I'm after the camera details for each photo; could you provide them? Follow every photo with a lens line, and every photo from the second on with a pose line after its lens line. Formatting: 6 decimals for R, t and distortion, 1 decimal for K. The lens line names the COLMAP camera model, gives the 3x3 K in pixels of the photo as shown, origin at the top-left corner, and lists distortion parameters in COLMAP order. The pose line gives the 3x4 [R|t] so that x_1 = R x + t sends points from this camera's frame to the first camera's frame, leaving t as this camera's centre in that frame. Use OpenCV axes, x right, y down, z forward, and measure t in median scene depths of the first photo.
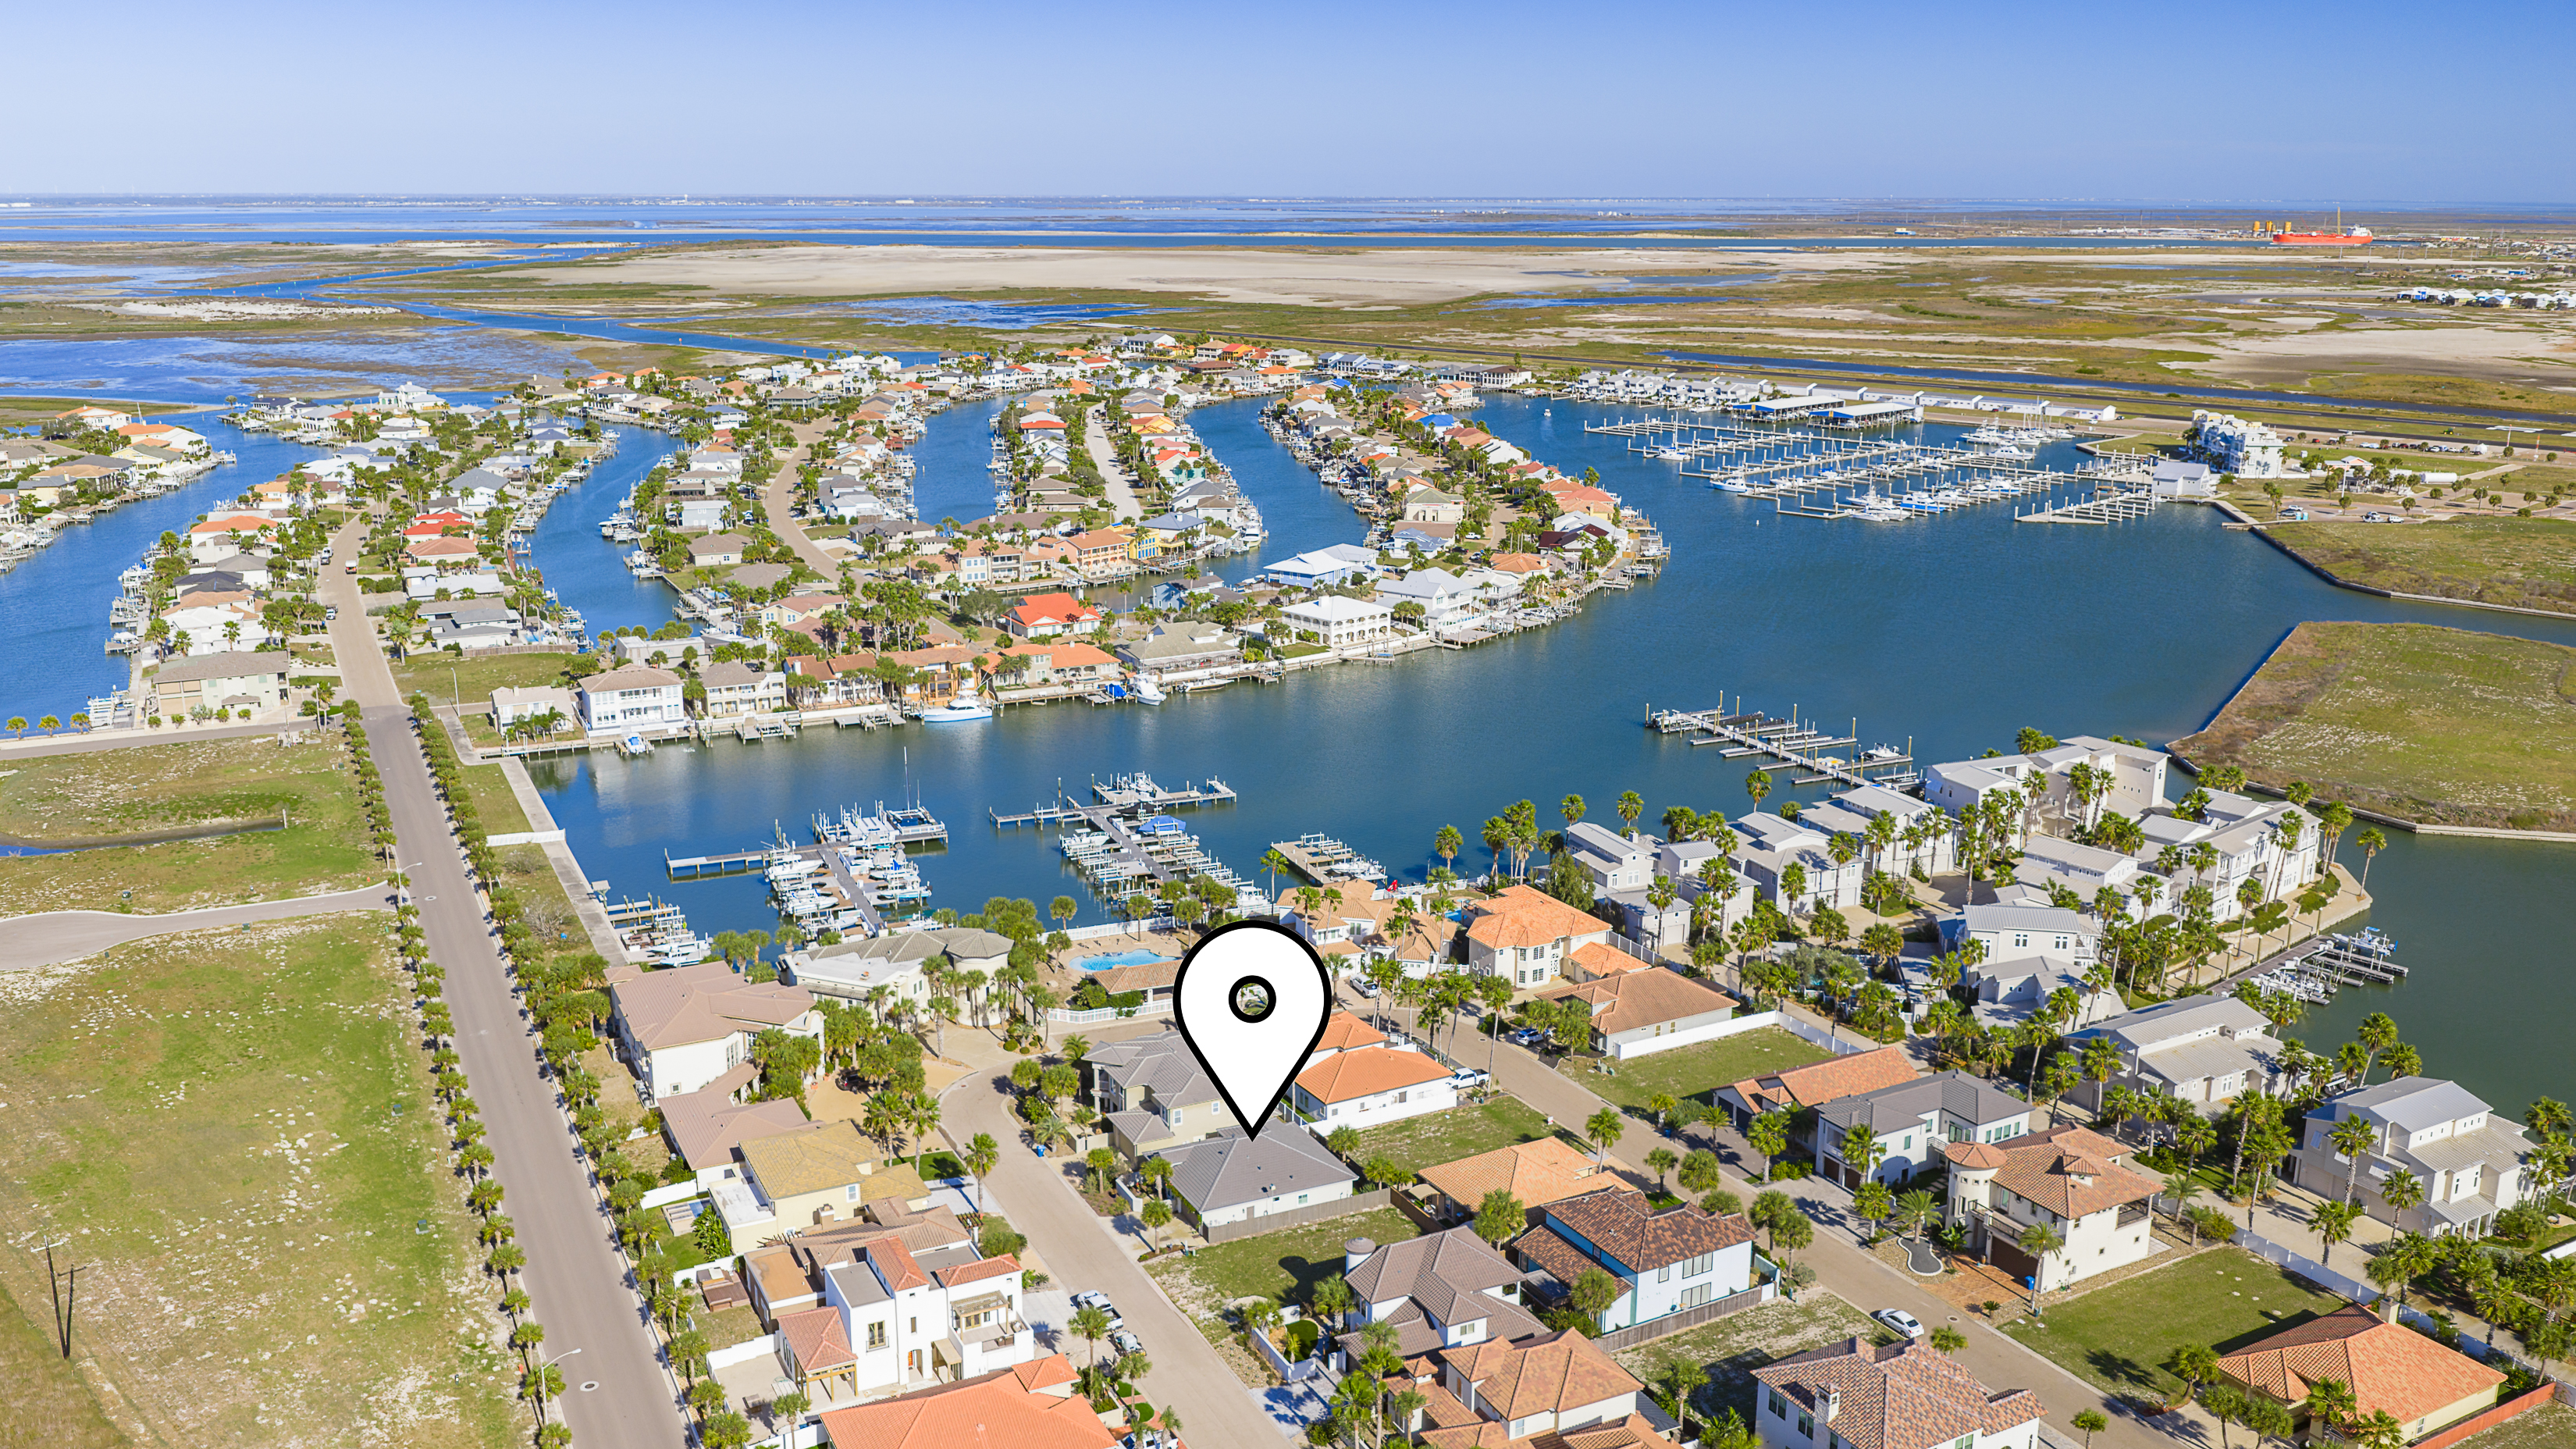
lens RADIAL K [[2132.9, 0, 1287.5], [0, 2132.9, 726.7], [0, 0, 1]] dist [0.022630, -0.055365]
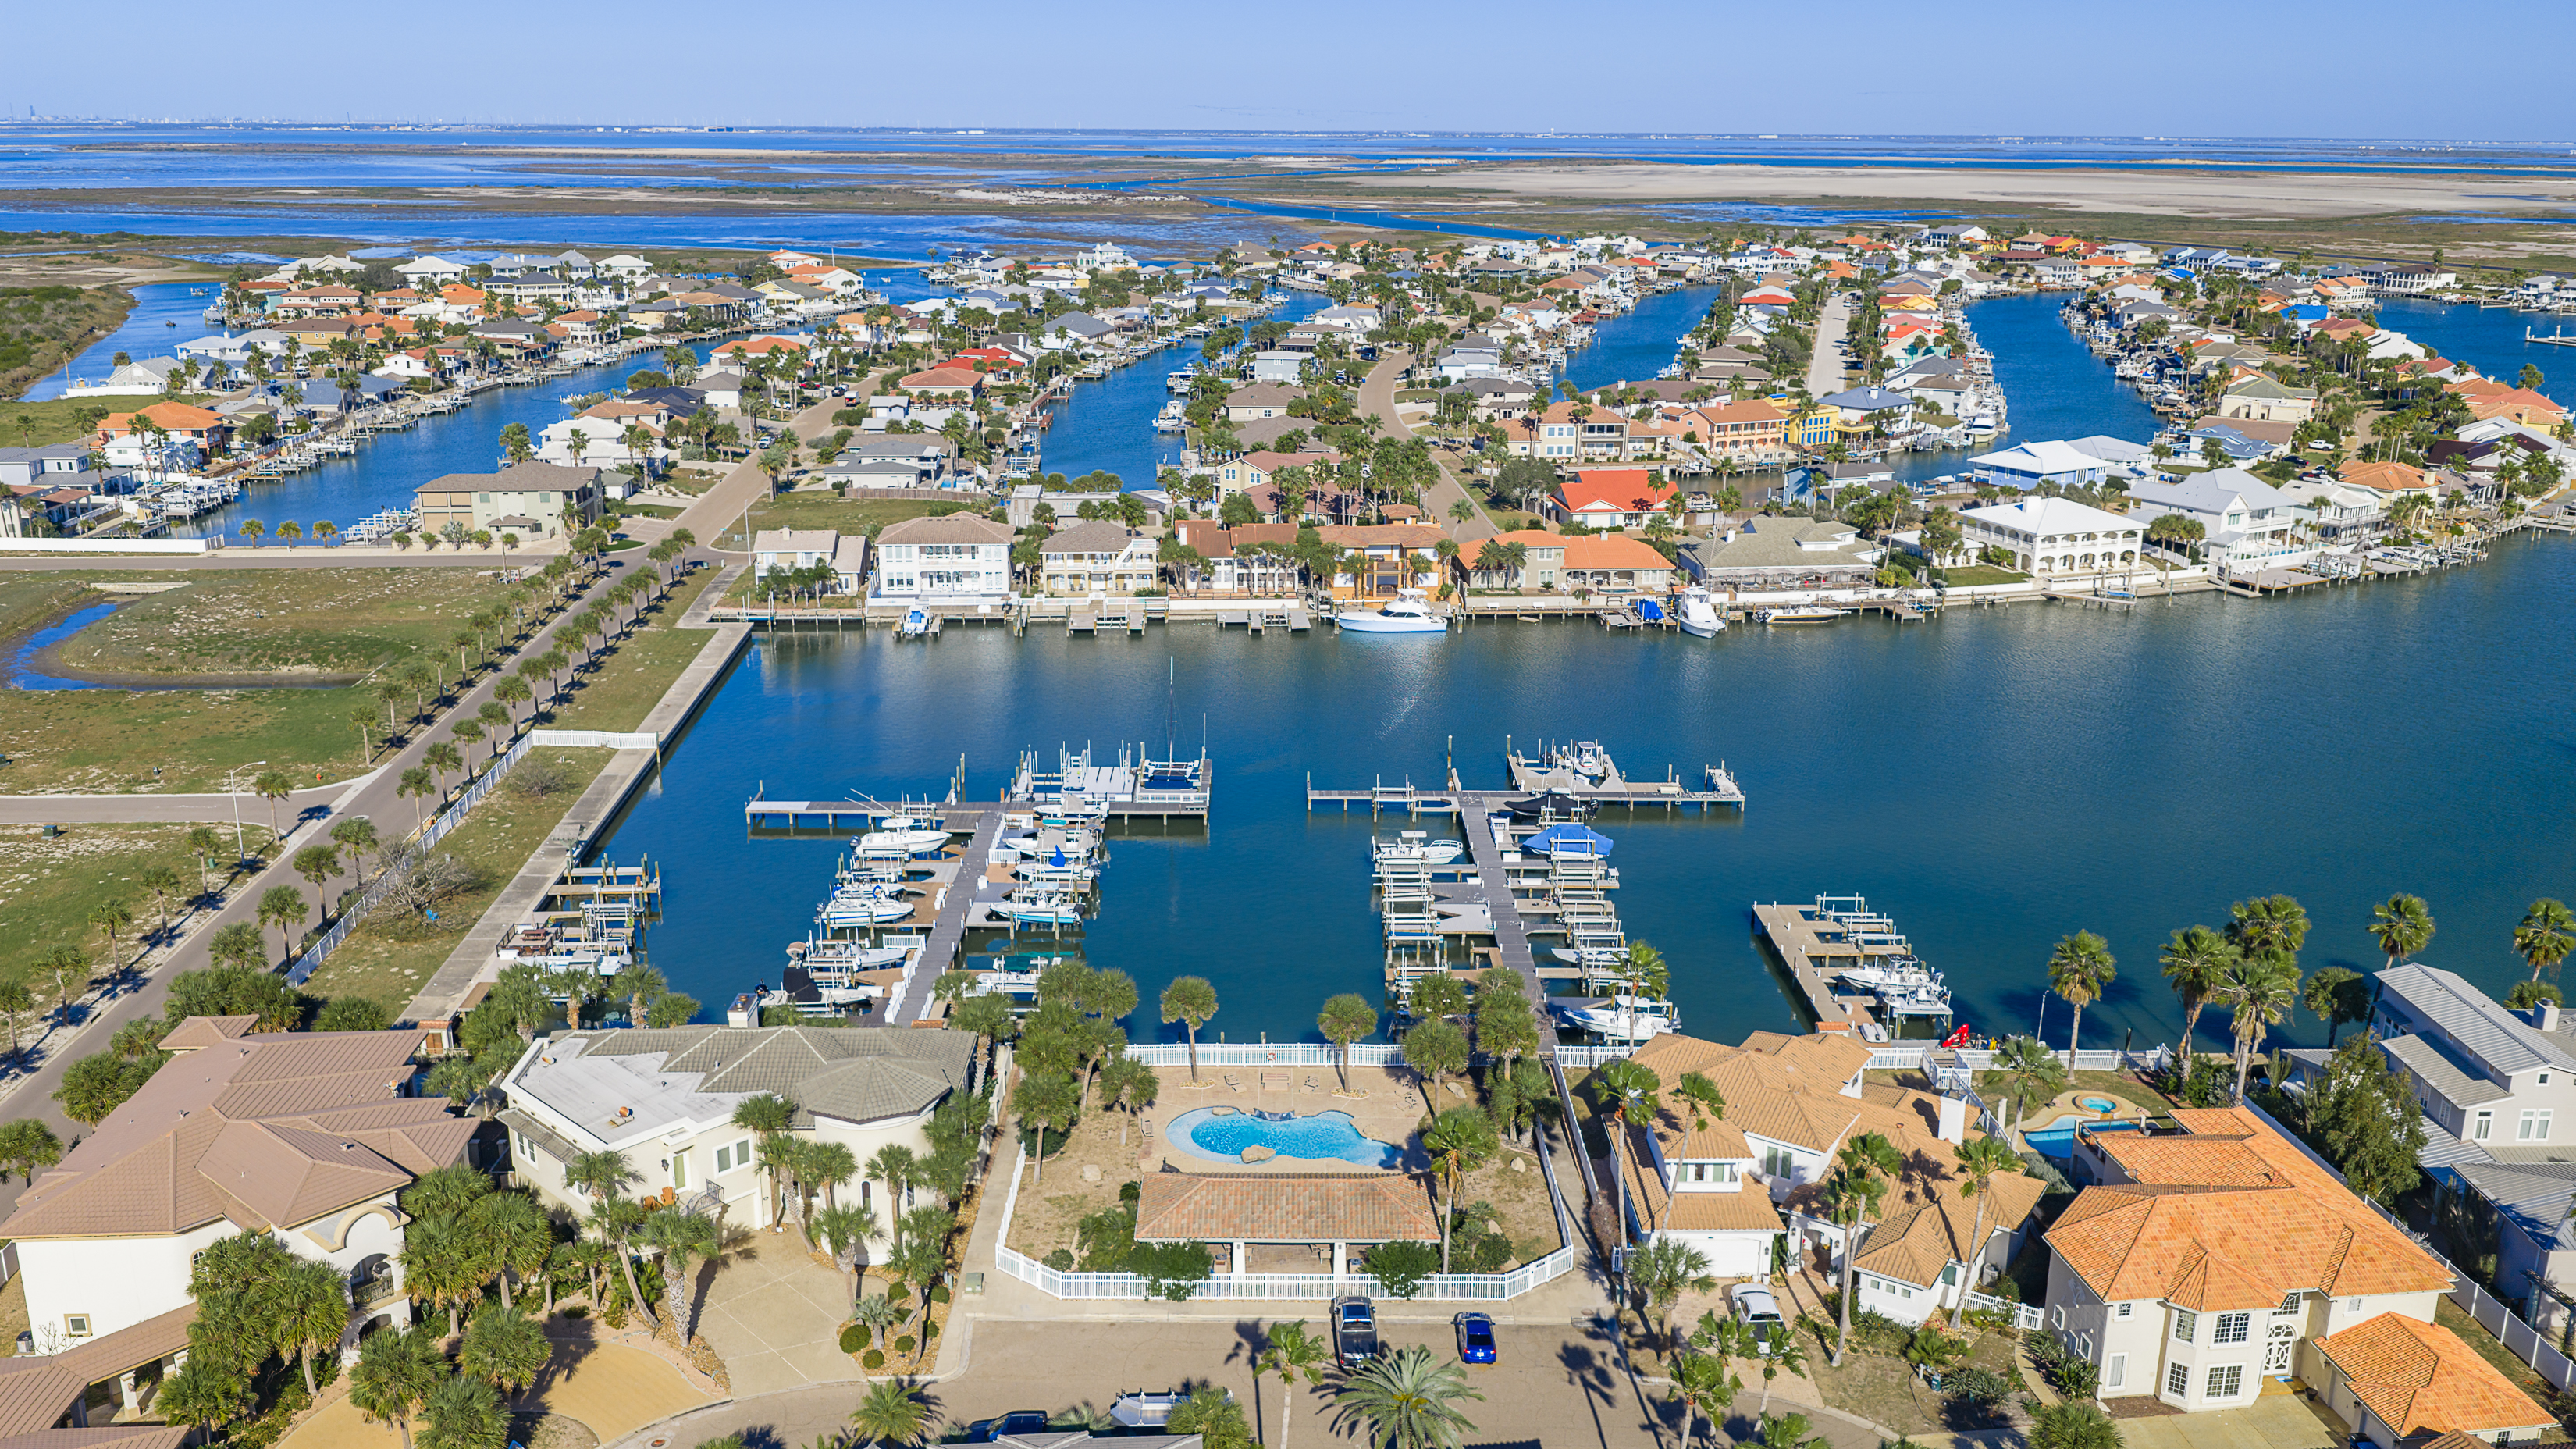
lens RADIAL K [[2132.9, 0, 1282.0], [0, 2132.9, 720.5], [0, 0, 1]] dist [0.022630, -0.055365]
pose [[0.925555, 0.104535, -0.363897, 0.055979], [-0.095088, 0.994503, 0.043834, -0.001415], [0.366479, -0.005968, 0.930407, 0.370079]]
